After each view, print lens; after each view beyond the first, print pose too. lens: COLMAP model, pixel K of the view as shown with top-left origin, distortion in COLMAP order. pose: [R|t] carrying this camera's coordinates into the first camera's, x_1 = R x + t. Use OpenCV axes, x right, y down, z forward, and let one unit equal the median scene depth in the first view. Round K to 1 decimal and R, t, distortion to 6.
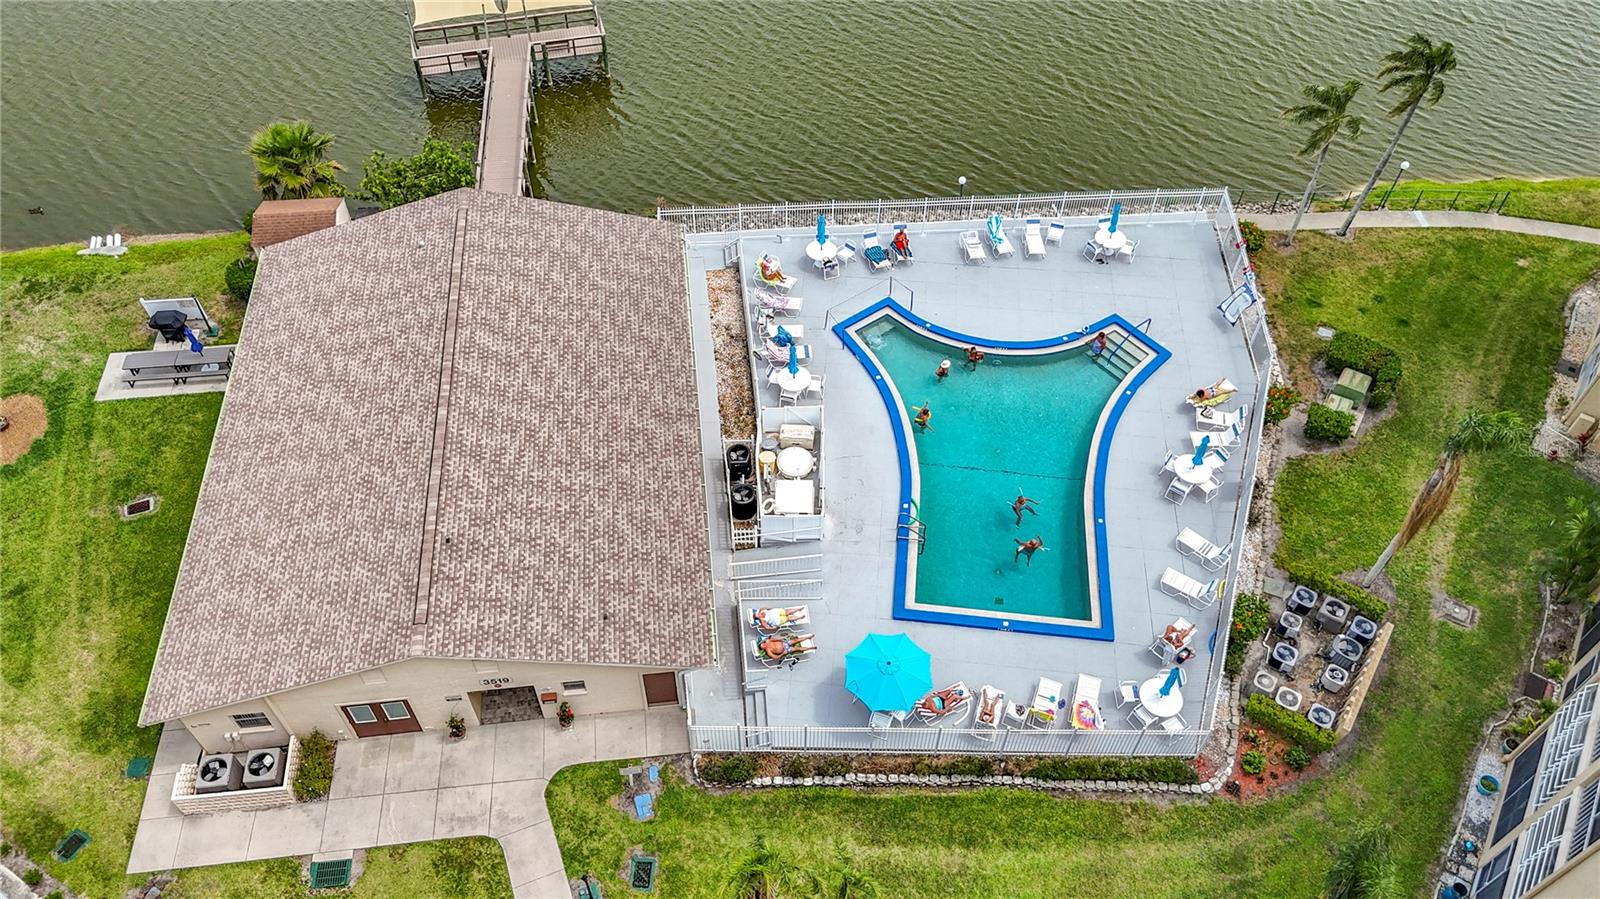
lens RADIAL K [[1232.4, 0, 804.9], [0, 1232.4, 436.6], [0, 0, 1]] dist [0.090257, -0.063670]
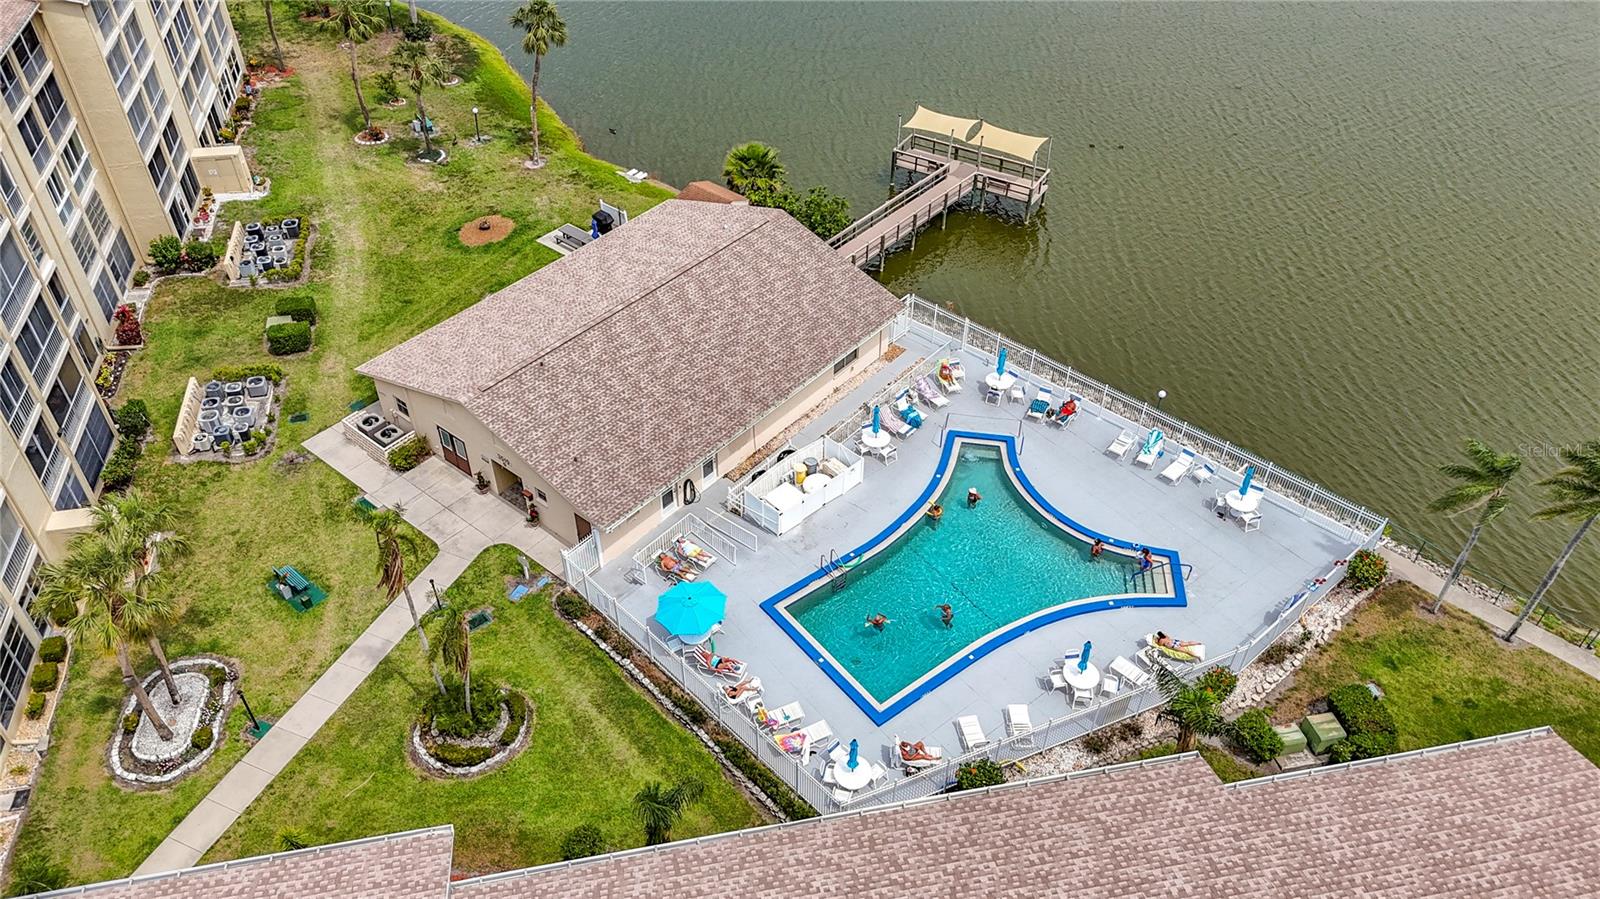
lens RADIAL K [[1232.4, 0, 796.1], [0, 1232.4, 443.7], [0, 0, 1]] dist [0.090257, -0.063670]
pose [[0.690338, 0.462450, -0.556394, 0.637276], [-0.549629, 0.835318, 0.012334, -0.015931], [0.470470, 0.297295, 0.830827, -0.017159]]
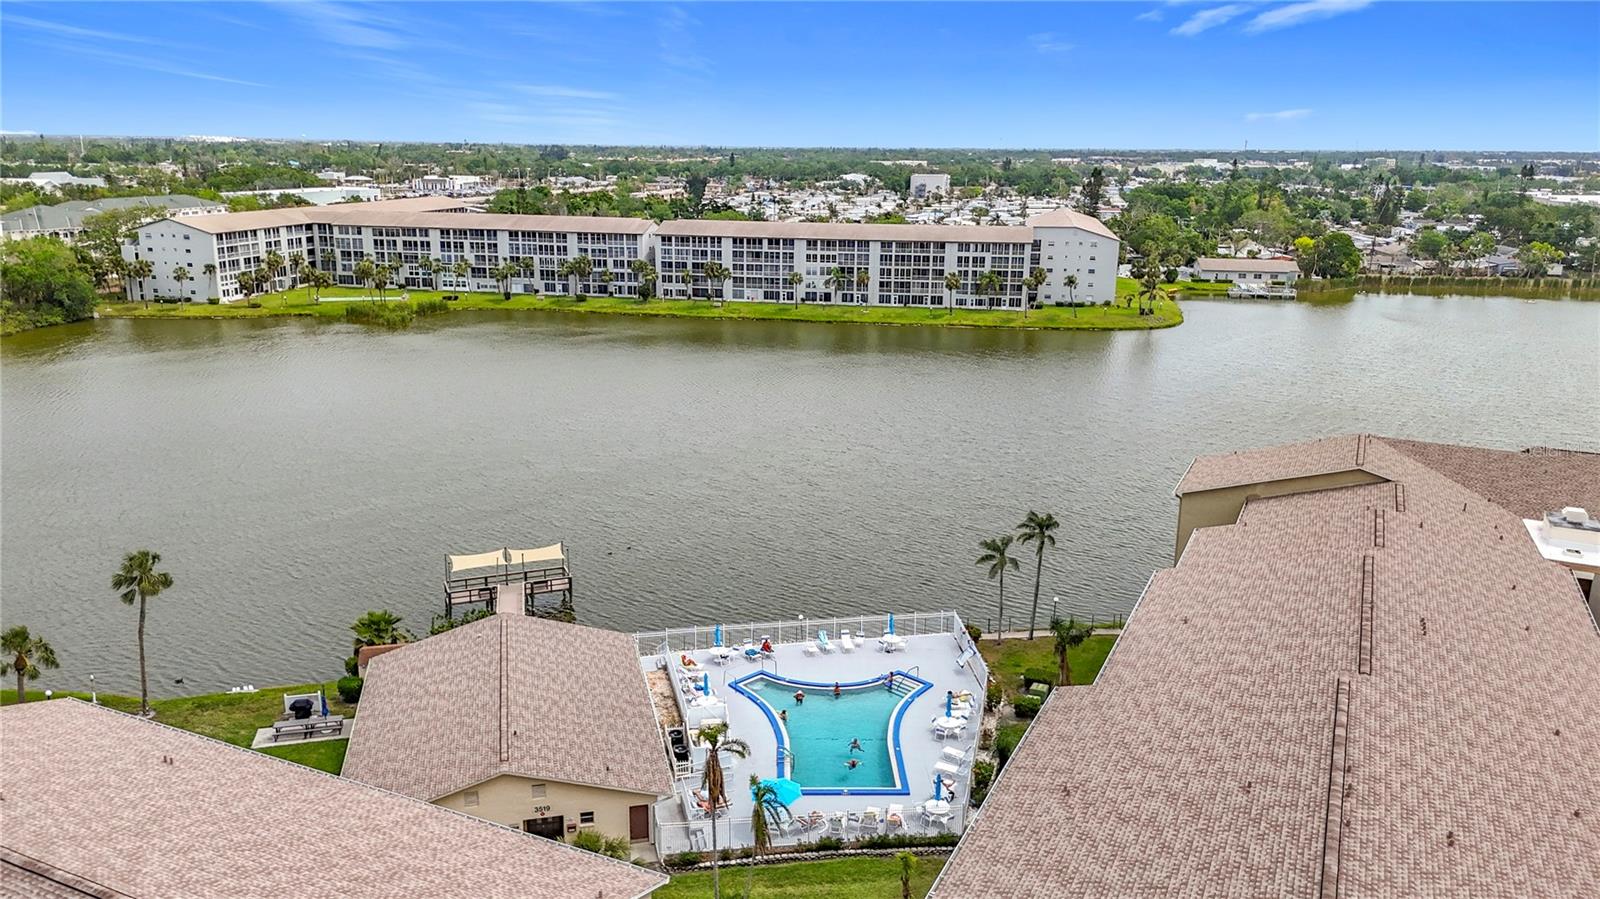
lens RADIAL K [[1232.4, 0, 808.0], [0, 1232.4, 451.2], [0, 0, 1]] dist [0.090257, -0.063670]
pose [[0.991919, -0.039369, 0.120611, -0.064401], [0.101184, 0.818985, -0.564823, 0.657849], [-0.076542, 0.572462, 0.816351, -0.563092]]
